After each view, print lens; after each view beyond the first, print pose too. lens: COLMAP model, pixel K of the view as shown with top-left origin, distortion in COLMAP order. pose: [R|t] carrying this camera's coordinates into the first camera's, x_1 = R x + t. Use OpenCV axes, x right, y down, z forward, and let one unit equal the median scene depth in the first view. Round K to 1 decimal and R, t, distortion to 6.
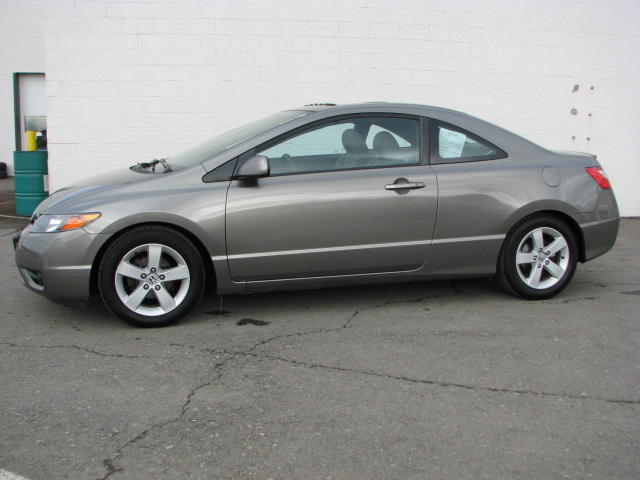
lens RADIAL K [[687.0, 0, 320.0], [0, 687.0, 240.0], [0, 0, 1]] dist [-0.196219, 0.265735]
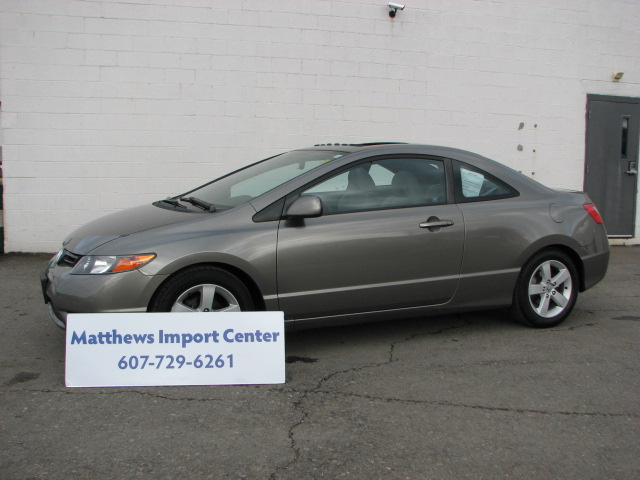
lens RADIAL K [[687.0, 0, 320.0], [0, 687.0, 240.0], [0, 0, 1]] dist [-0.196219, 0.265735]
pose [[0.988869, -0.010465, 0.148418, -0.197389], [0.016934, 0.998957, -0.042395, -0.011978], [-0.147820, 0.044436, 0.988016, -0.010584]]
